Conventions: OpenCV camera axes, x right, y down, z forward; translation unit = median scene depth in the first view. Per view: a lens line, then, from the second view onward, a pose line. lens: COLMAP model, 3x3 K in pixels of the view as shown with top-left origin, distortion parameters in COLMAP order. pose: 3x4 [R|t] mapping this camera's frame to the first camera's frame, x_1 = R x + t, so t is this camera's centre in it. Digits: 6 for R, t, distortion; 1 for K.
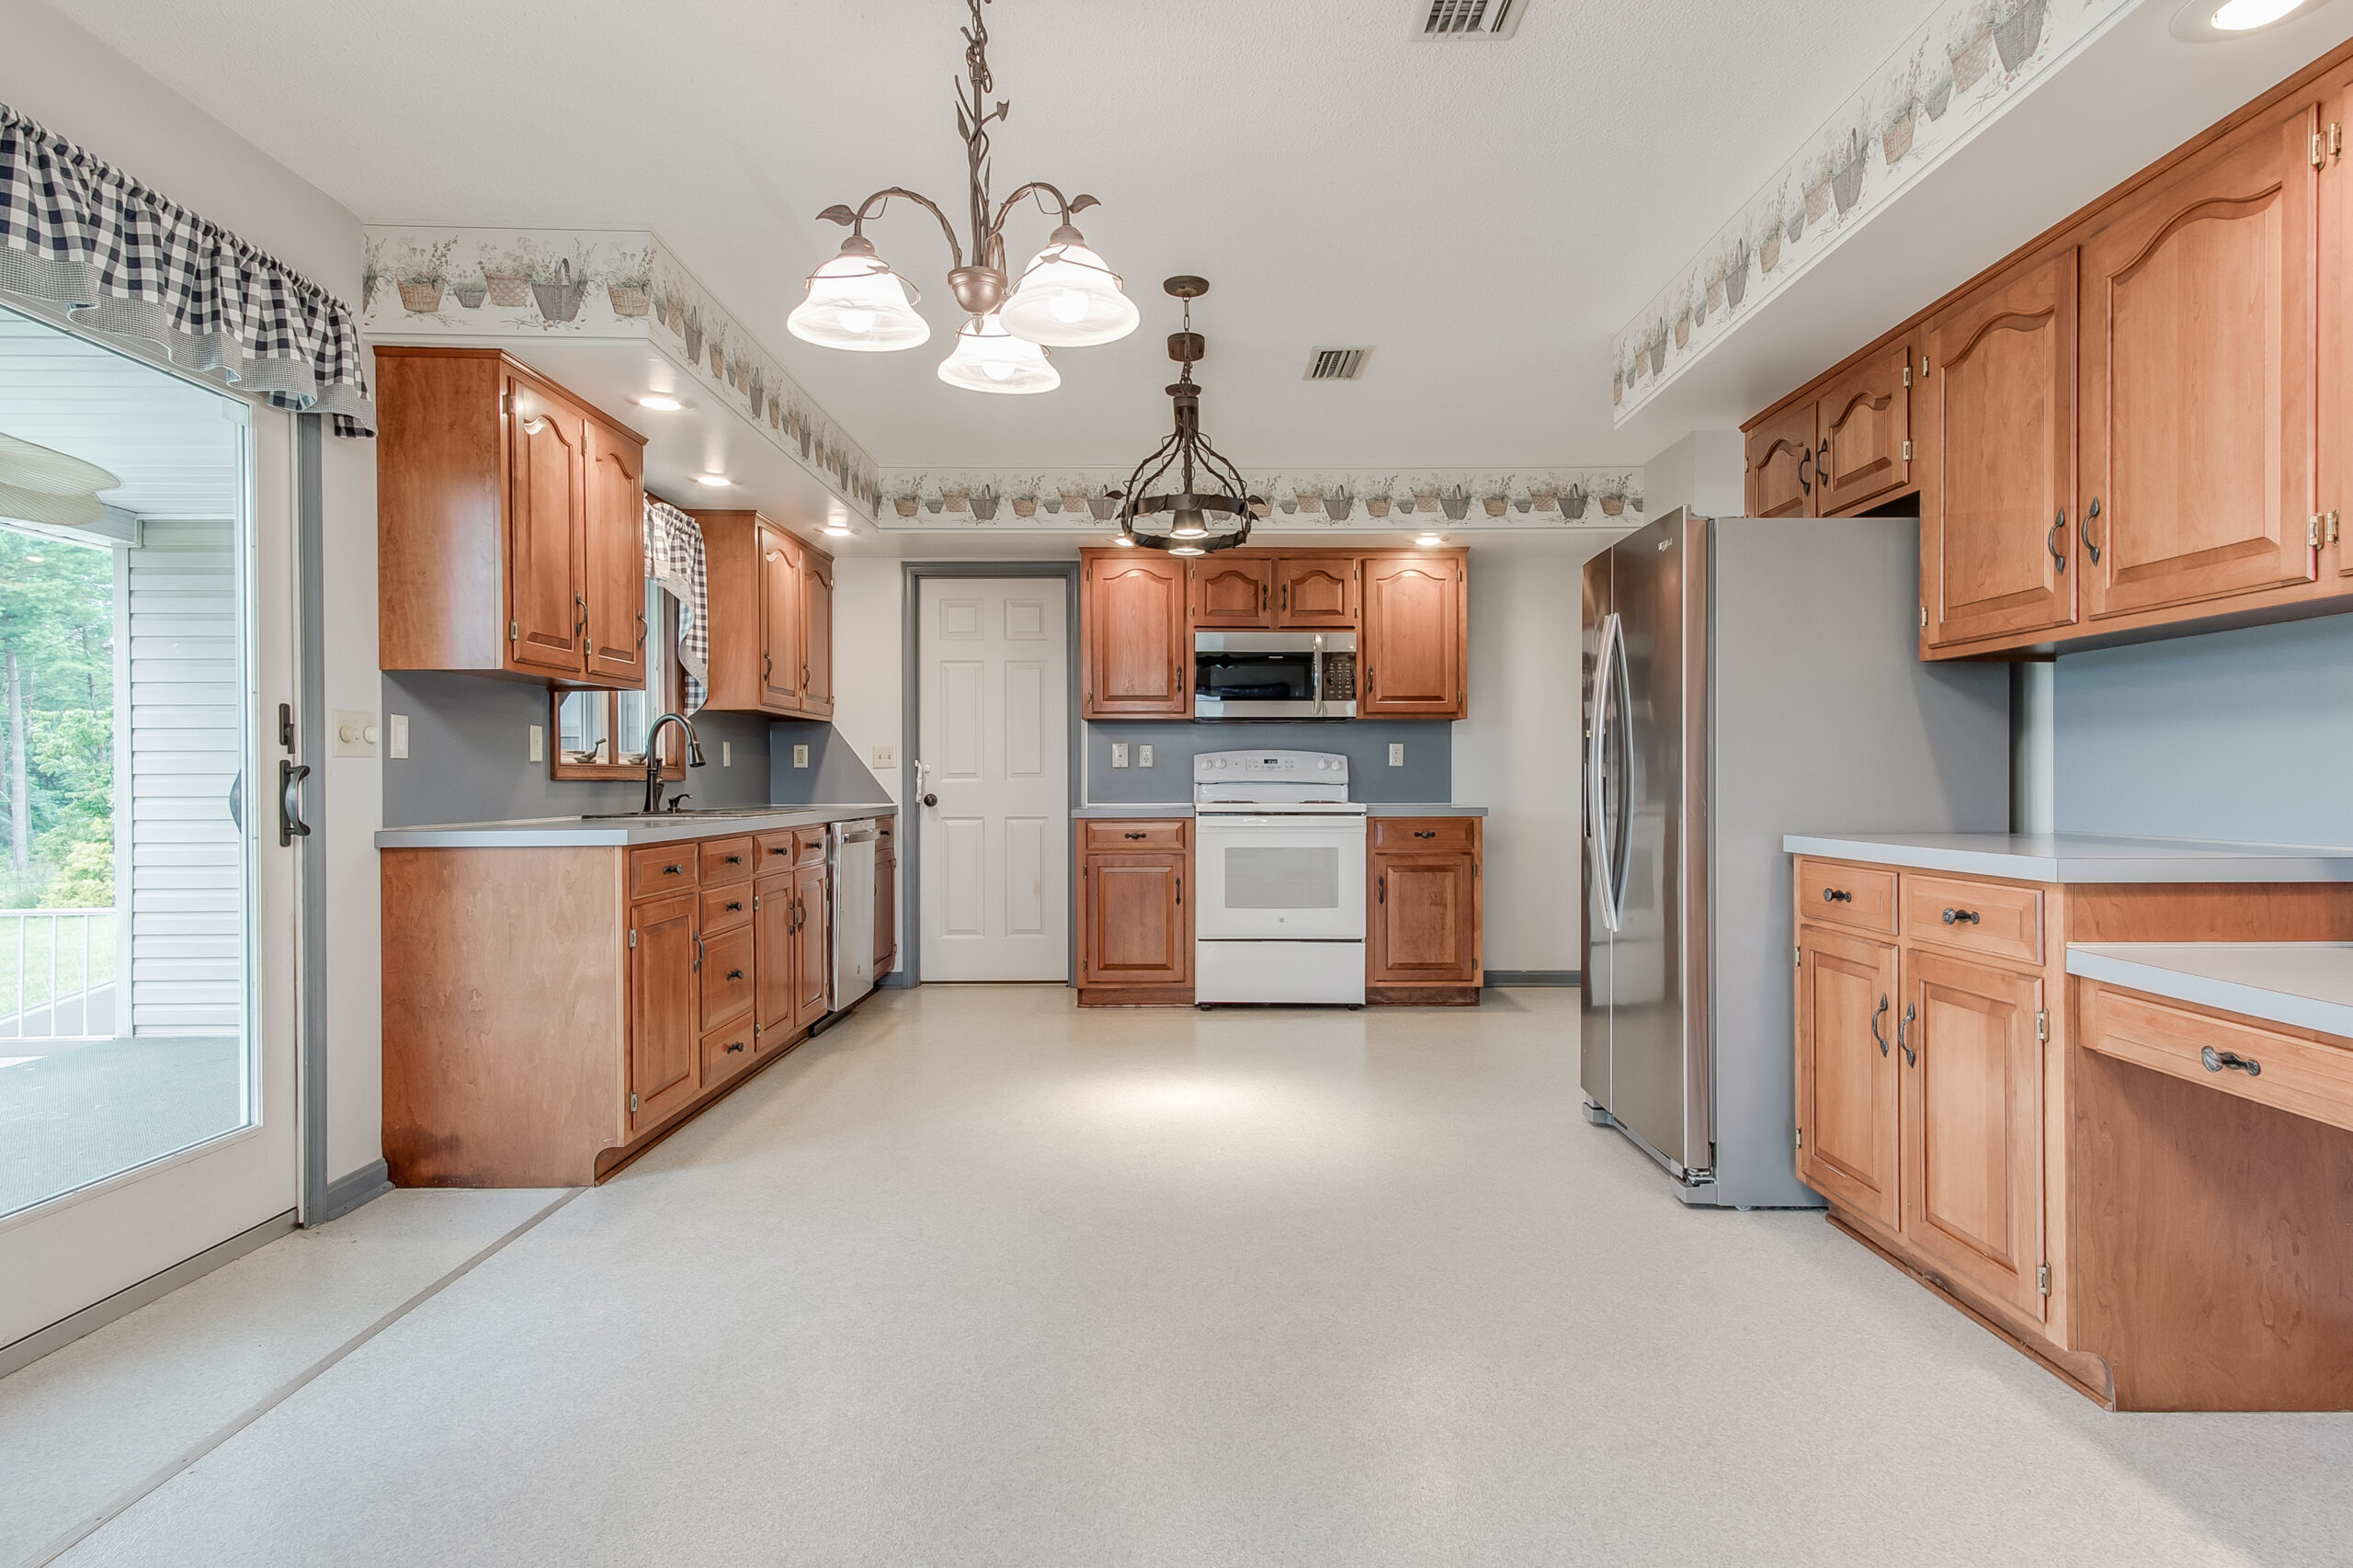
lens RADIAL K [[1274.1, 0, 1187.7], [0, 1274.1, 776.8], [0, 0, 1]] dist [0.005679, 0.000901]
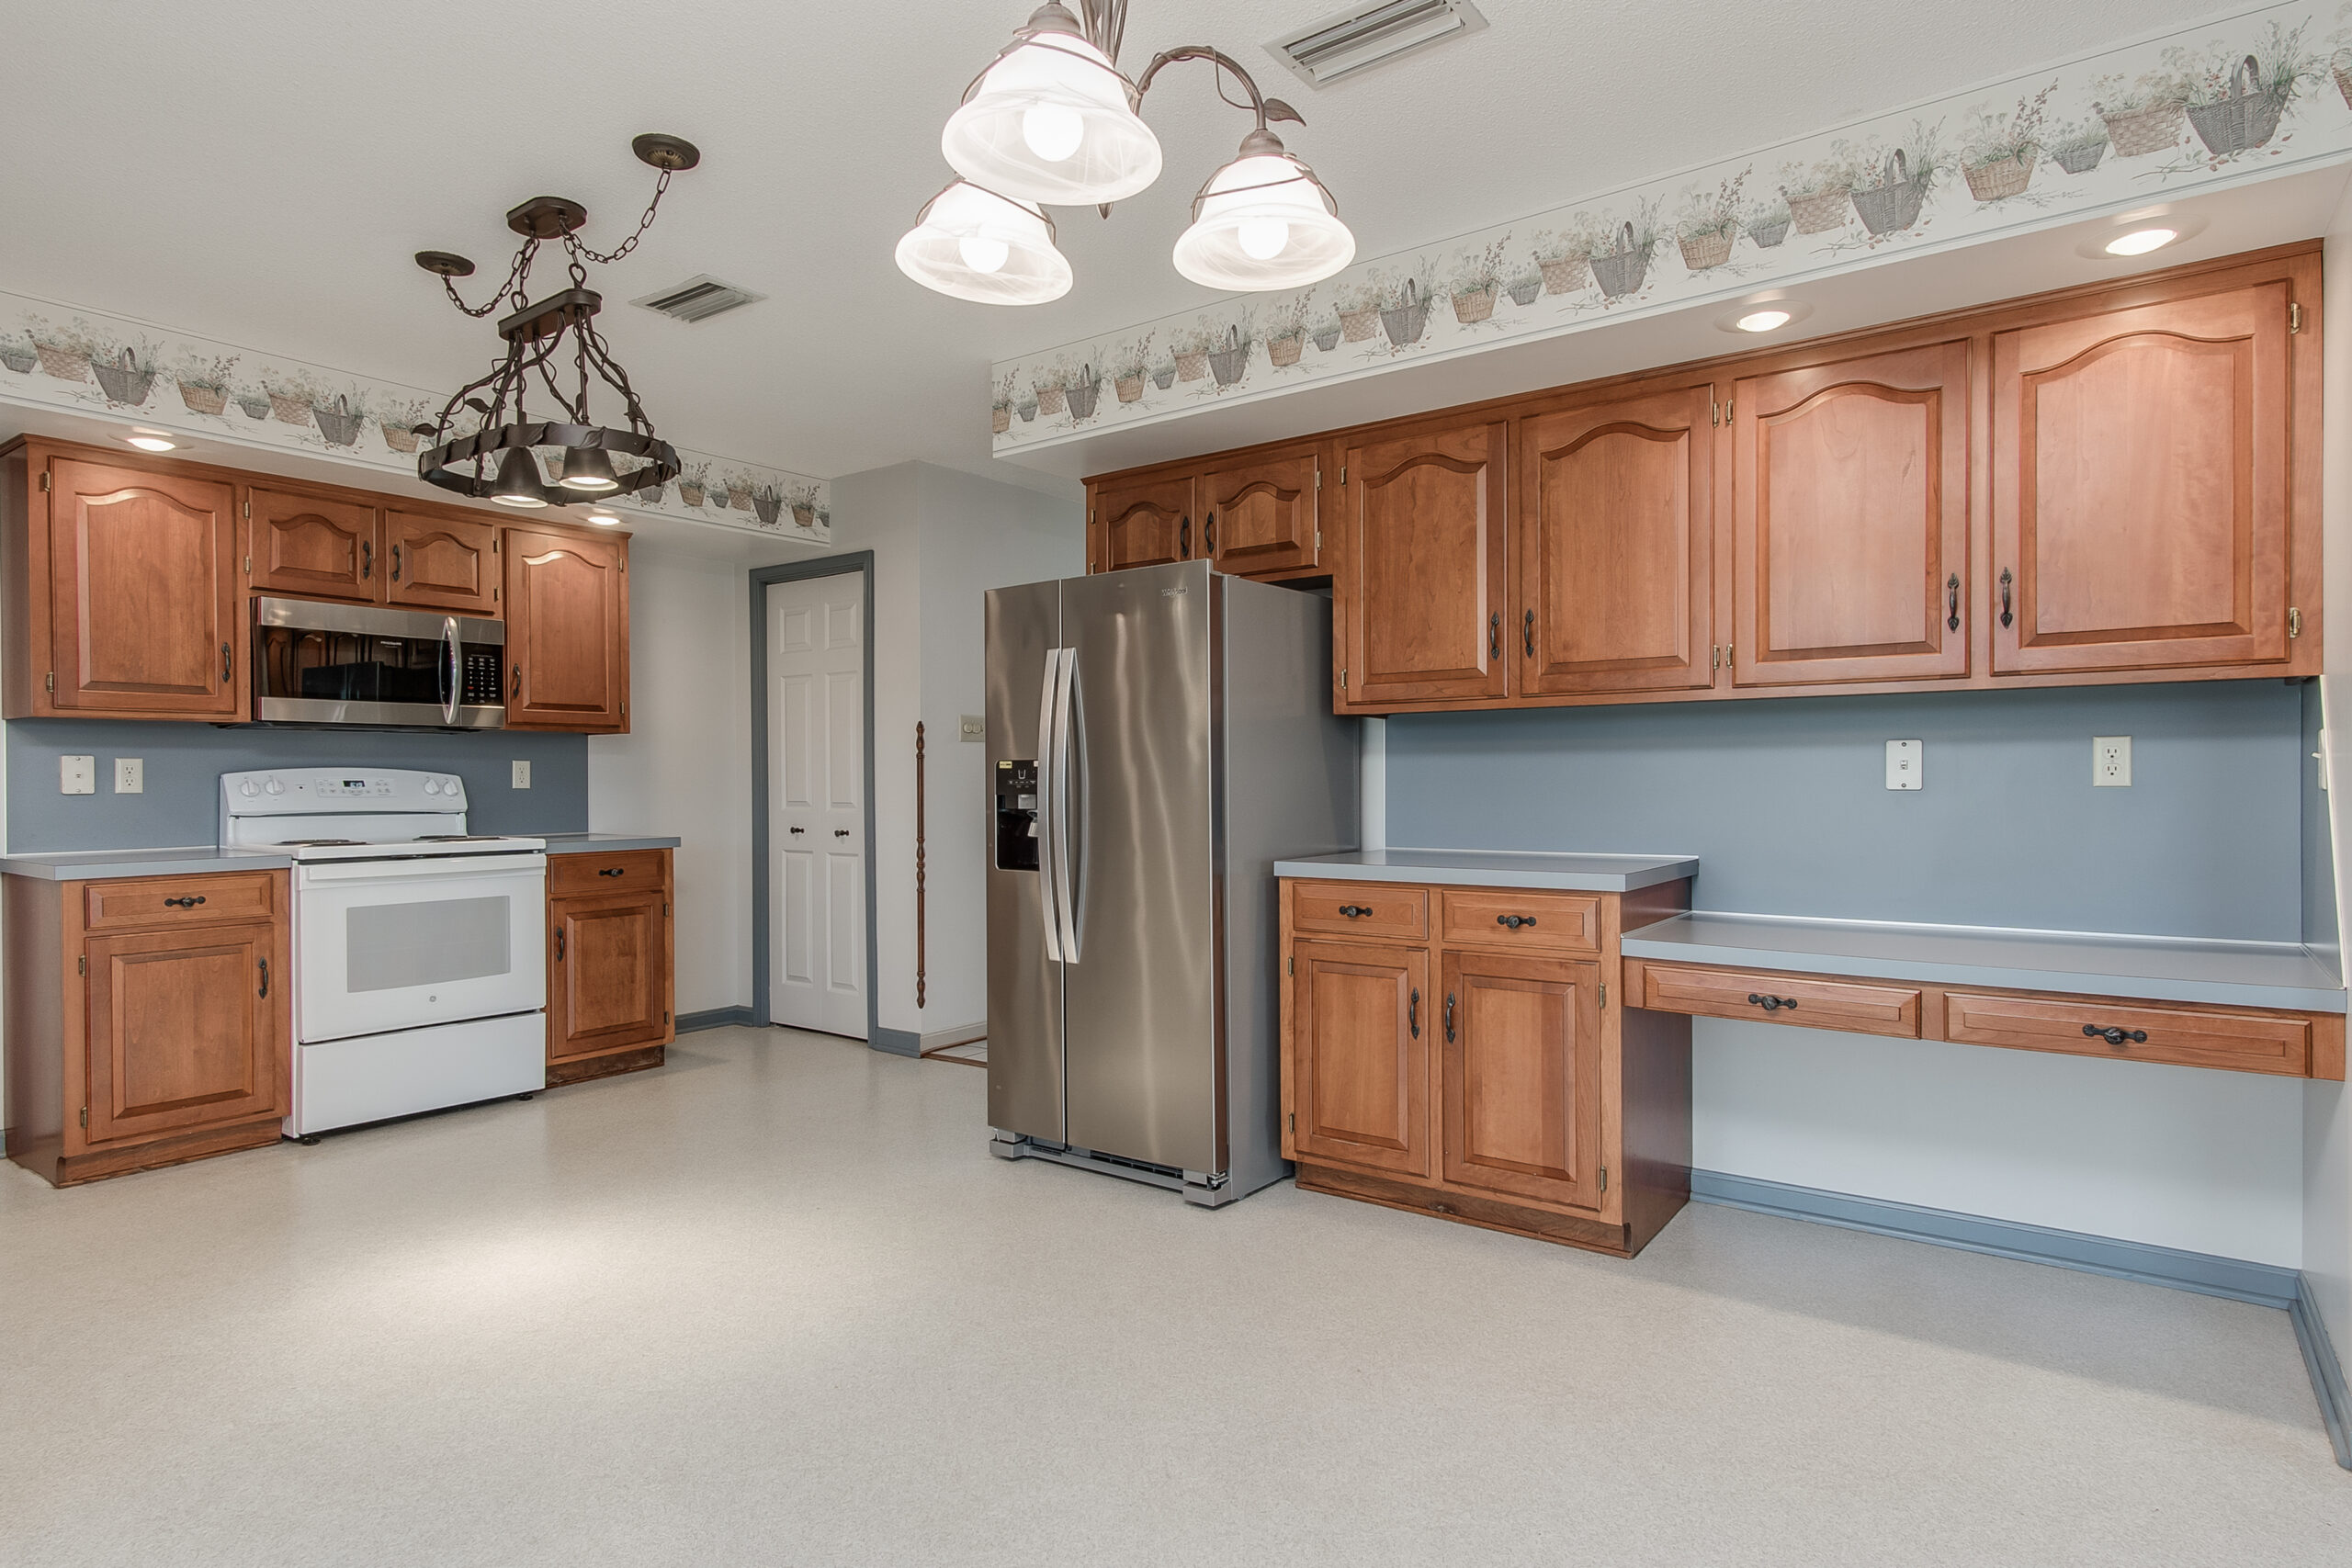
lens RADIAL K [[1264.6, 0, 1187.5], [0, 1264.6, 790.3], [0, 0, 1]] dist [0.005445, 0.001439]
pose [[0.595094, -0.008387, 0.803612, -0.259631], [0.002416, 0.999960, 0.008646, -0.014876], [-0.803652, -0.003204, 0.595091, 0.205556]]
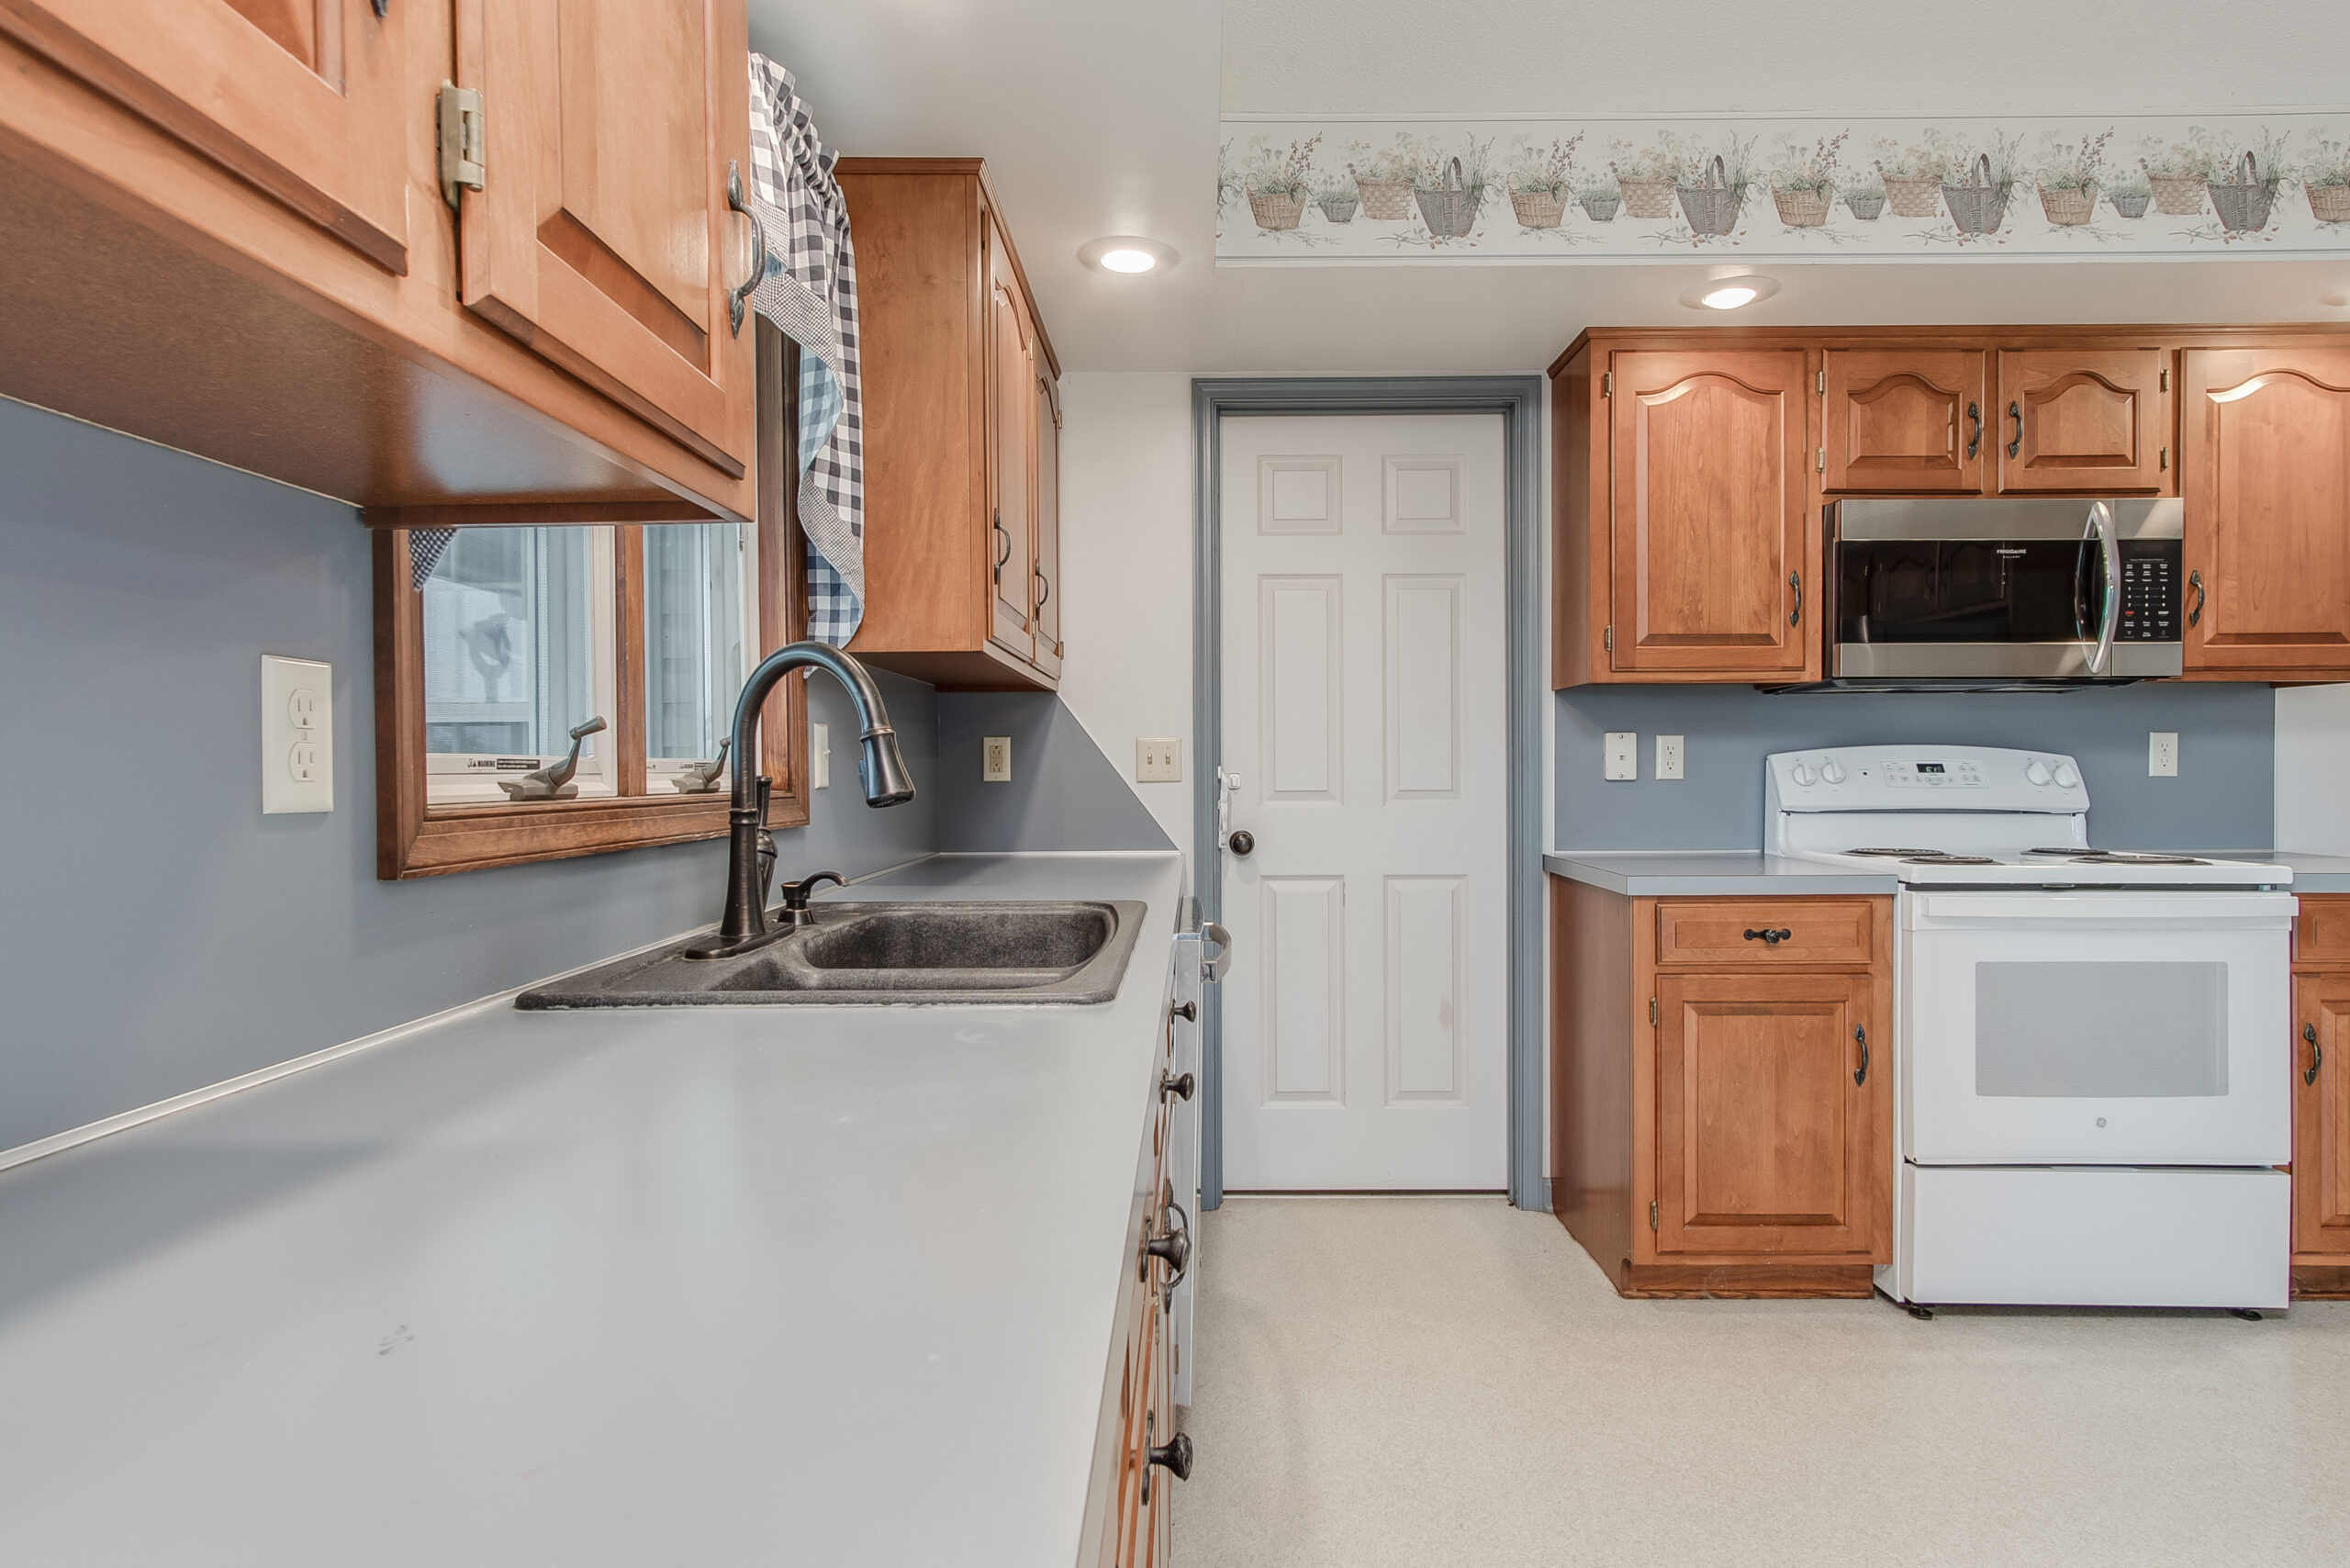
lens RADIAL K [[1272.6, 0, 1186.2], [0, 1272.6, 776.8], [0, 0, 1]] dist [0.005679, 0.000901]
pose [[0.999837, -0.000912, -0.018055, -0.243755], [0.001035, 0.999976, 0.006807, -0.013774], [0.018049, -0.006824, 0.999814, 0.545132]]
